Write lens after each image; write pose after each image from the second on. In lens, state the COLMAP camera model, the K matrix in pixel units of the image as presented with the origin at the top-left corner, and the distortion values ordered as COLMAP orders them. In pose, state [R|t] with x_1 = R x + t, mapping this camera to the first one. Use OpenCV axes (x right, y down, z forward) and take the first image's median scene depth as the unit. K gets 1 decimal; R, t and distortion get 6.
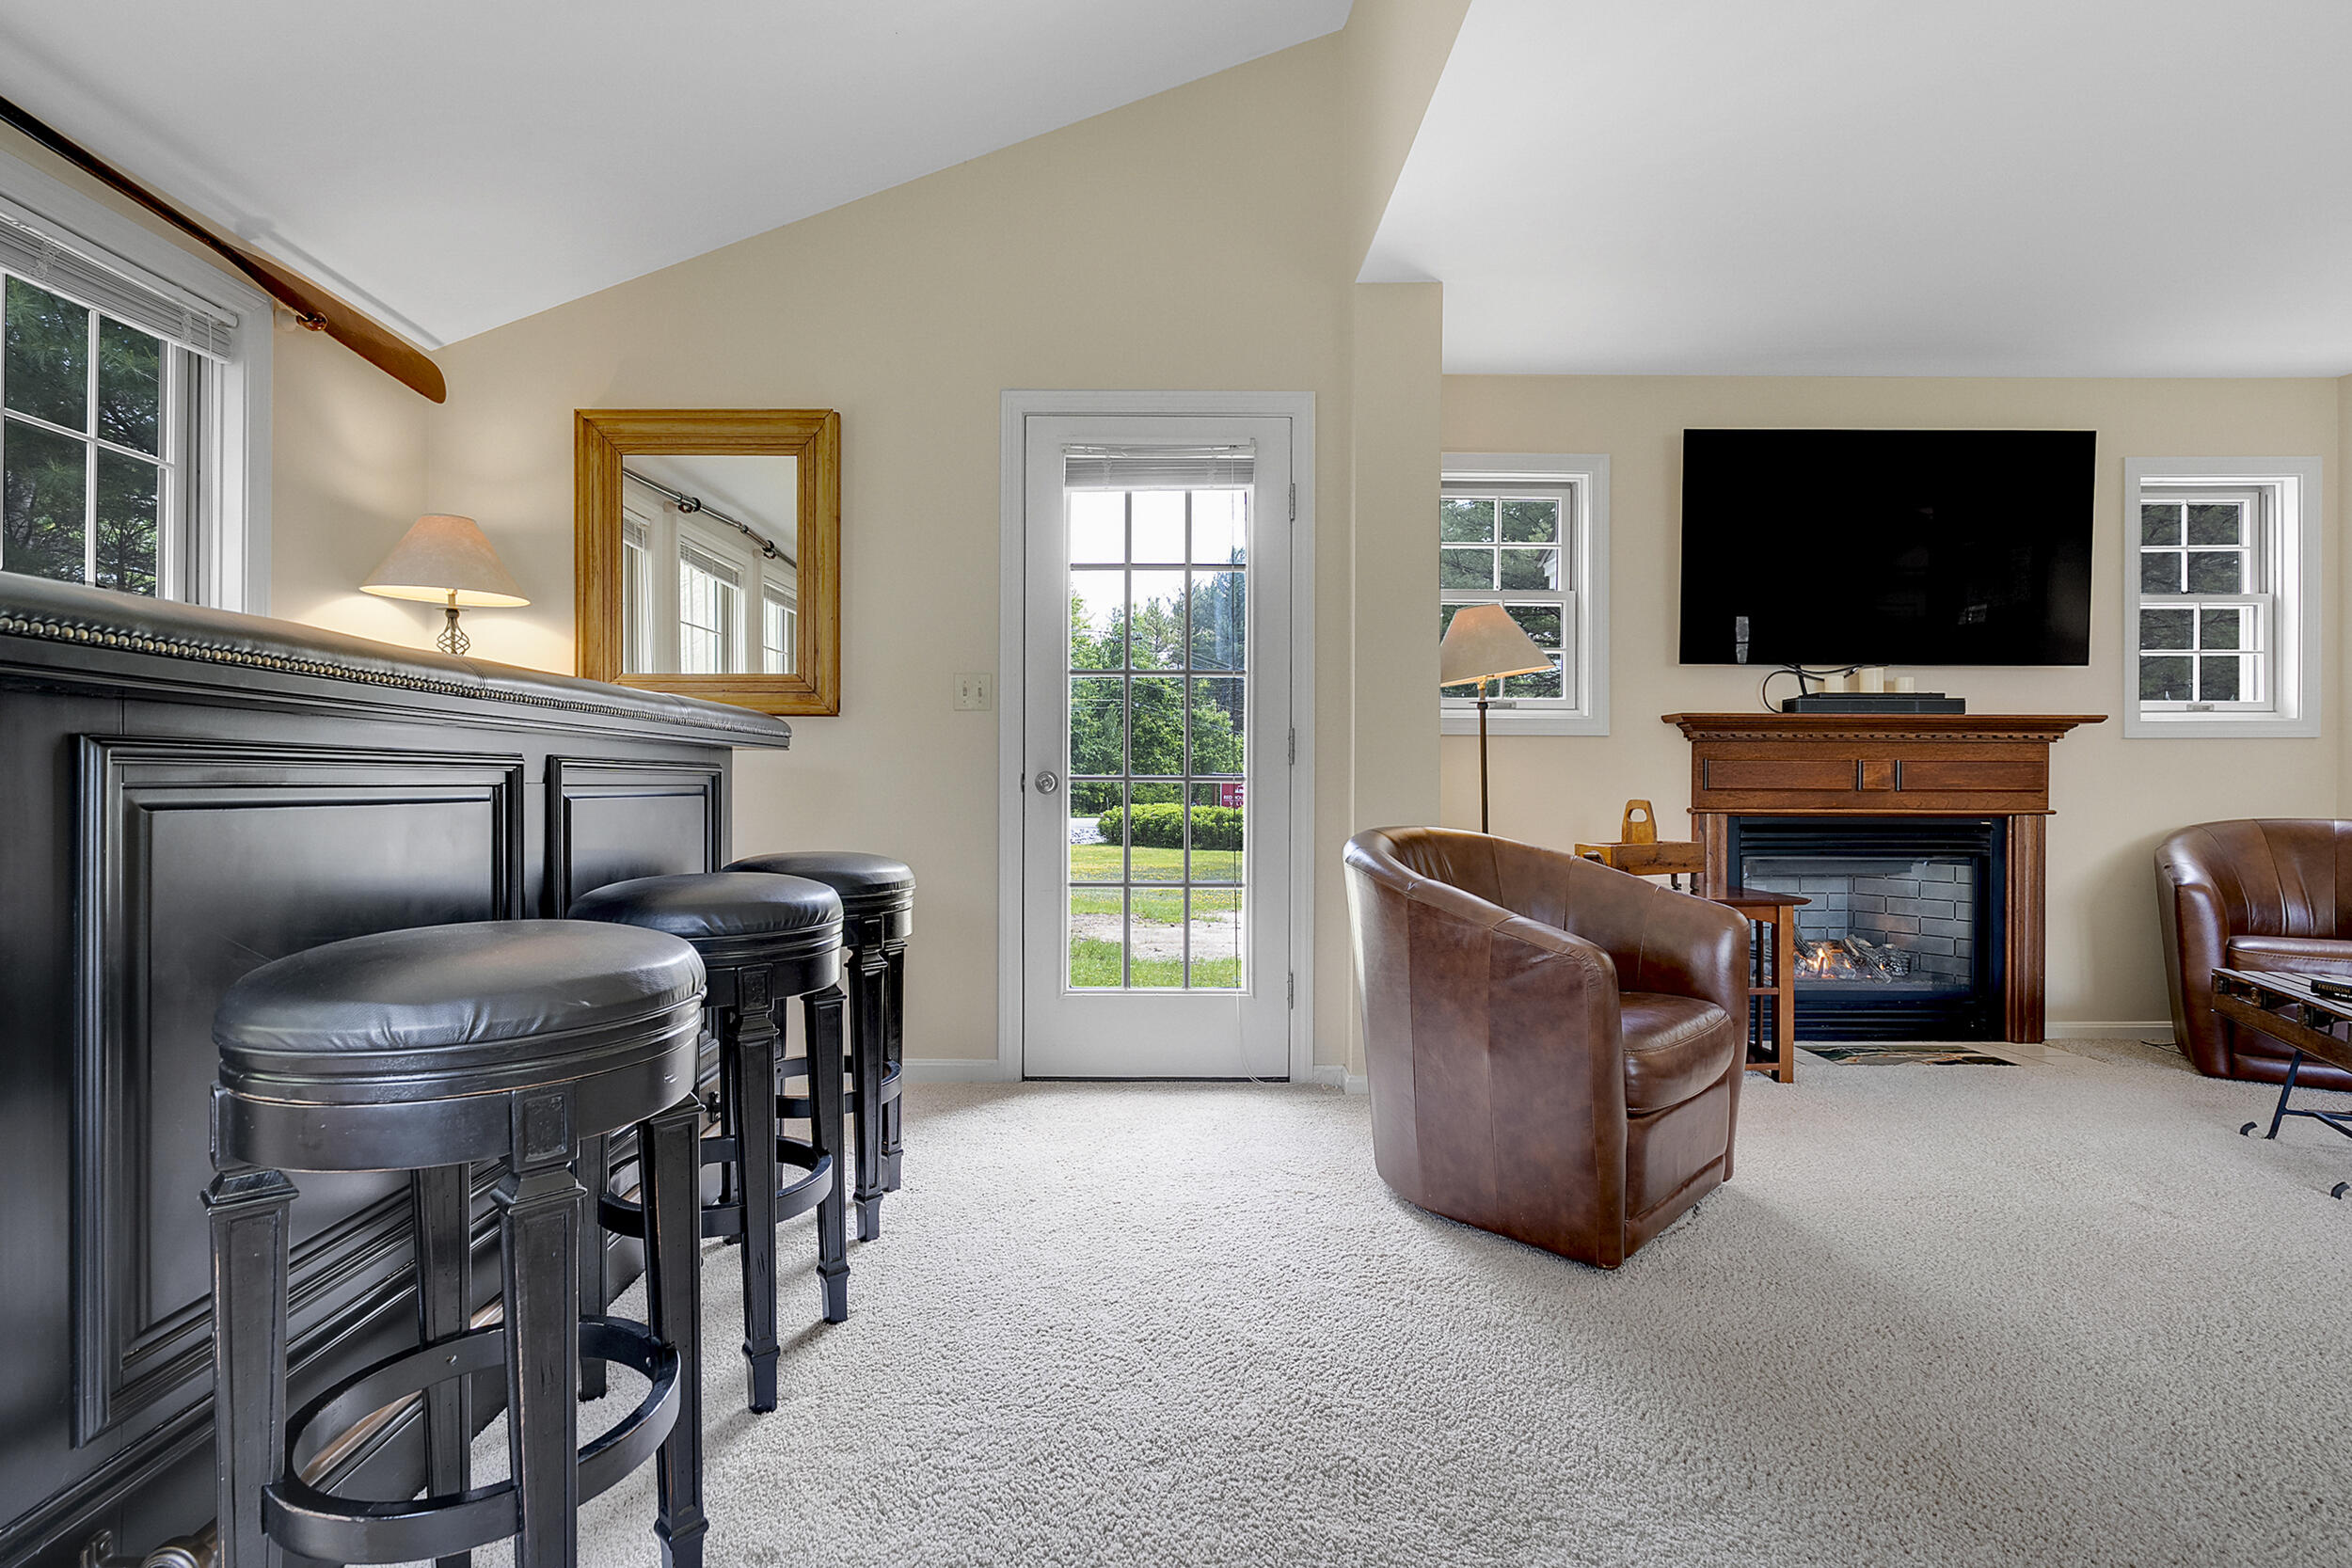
lens RADIAL K [[1095.5, 0, 1163.8], [0, 1095.5, 780.9], [0, 0, 1]] dist [-0.009392, 0.005187]
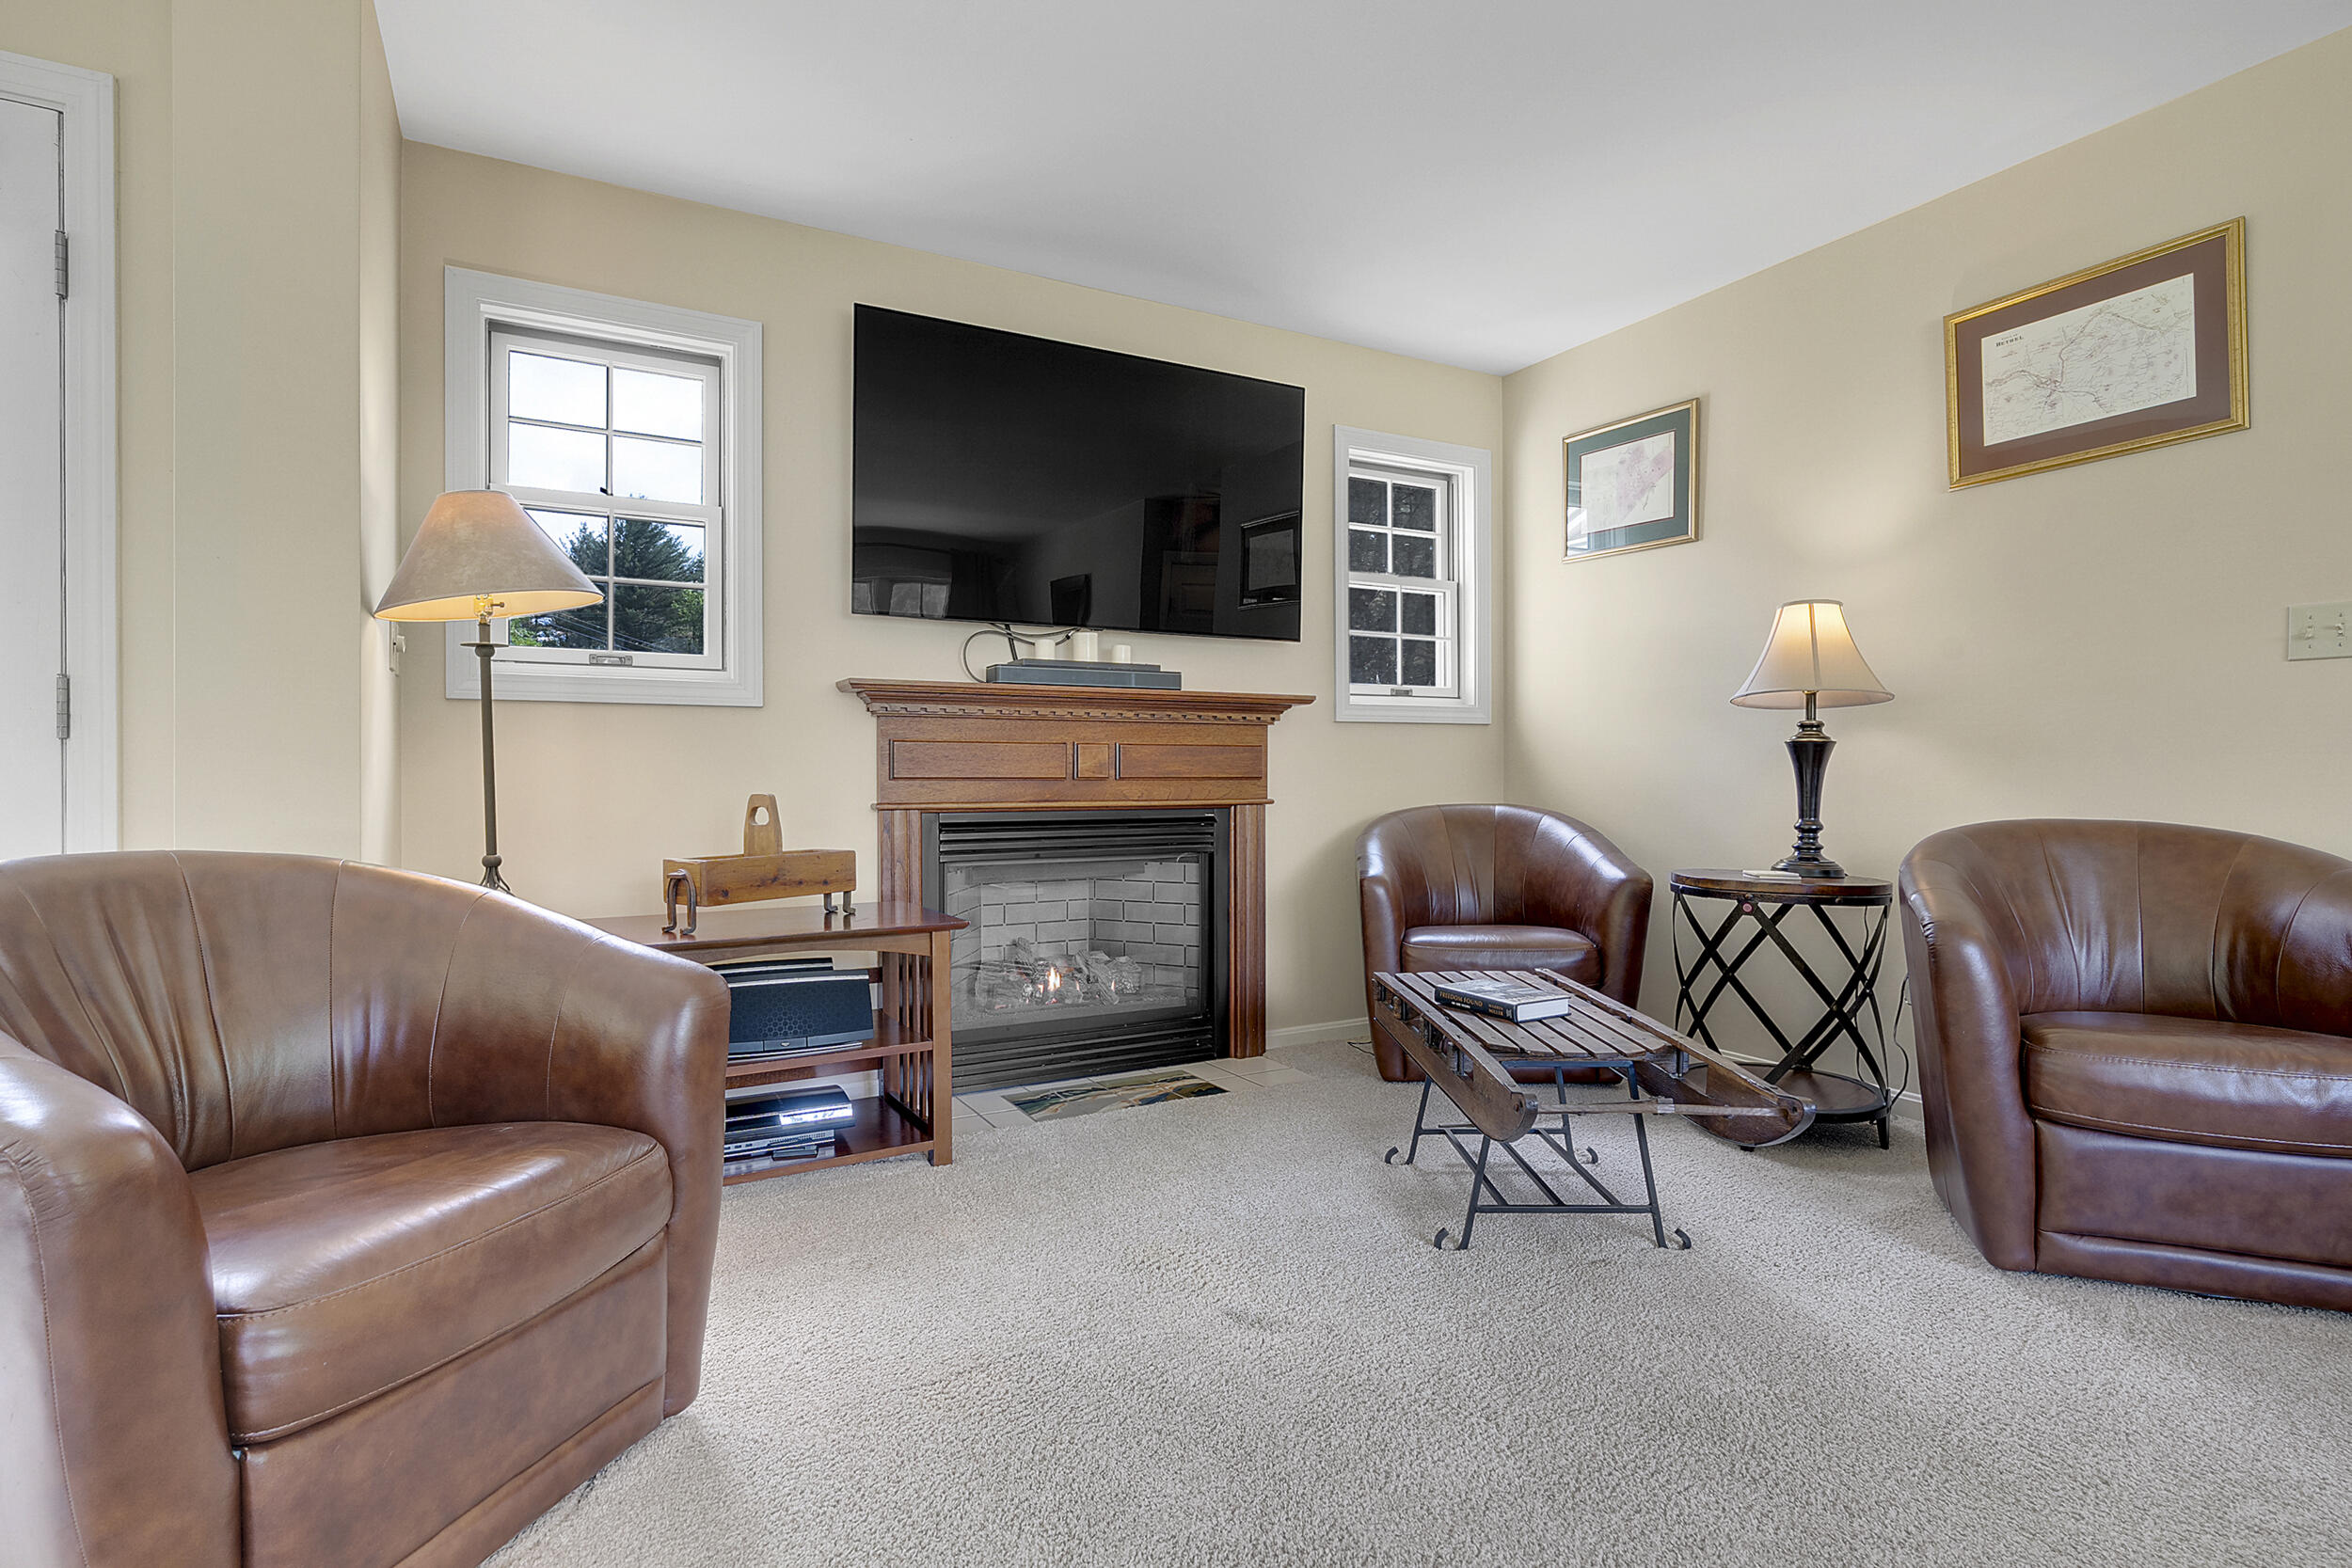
lens RADIAL K [[1152.3, 0, 1197.3], [0, 1152.3, 770.4], [0, 0, 1]] dist [-0.003898, 0.001783]
pose [[0.876495, -0.003824, 0.481396, 0.295071], [0.004082, 0.999992, 0.000512, 0.002110], [-0.481393, 0.001517, 0.876503, 0.183770]]
